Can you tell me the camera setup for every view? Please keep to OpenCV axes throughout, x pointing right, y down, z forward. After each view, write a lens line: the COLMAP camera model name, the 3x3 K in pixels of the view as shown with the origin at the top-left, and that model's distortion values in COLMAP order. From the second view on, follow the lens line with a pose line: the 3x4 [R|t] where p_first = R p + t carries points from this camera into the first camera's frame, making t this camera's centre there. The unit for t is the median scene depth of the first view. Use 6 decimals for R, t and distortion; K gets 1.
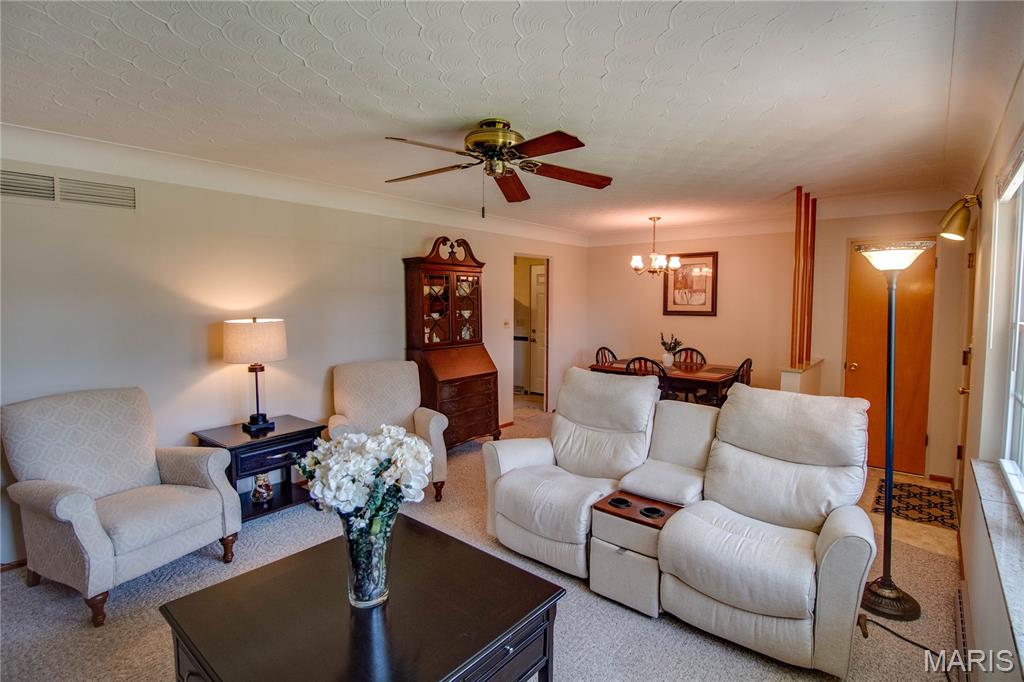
lens RADIAL K [[486.8, 0, 524.8], [0, 486.8, 331.1], [0, 0, 1]] dist [-0.001112, -0.000172]
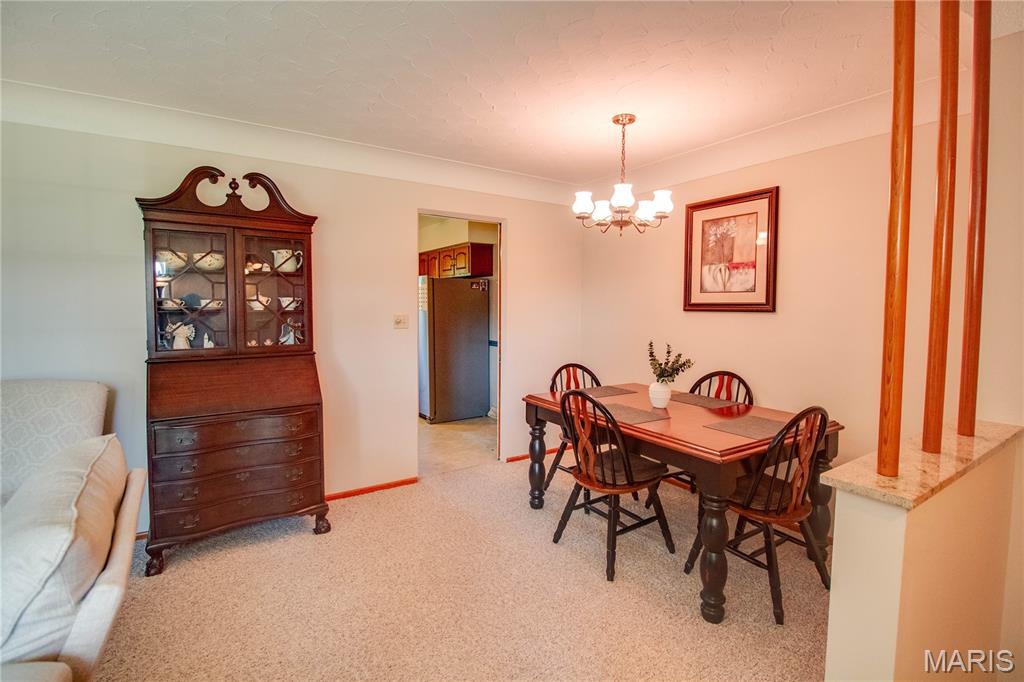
lens RADIAL K [[492.8, 0, 511.1], [0, 492.8, 328.0], [0, 0, 1]] dist [-0.002585, -0.000514]
pose [[0.960870, 0.017640, -0.276439, 0.269460], [-0.021068, 0.999734, -0.009433, -0.003440], [0.276199, 0.014888, 0.960985, 0.422934]]
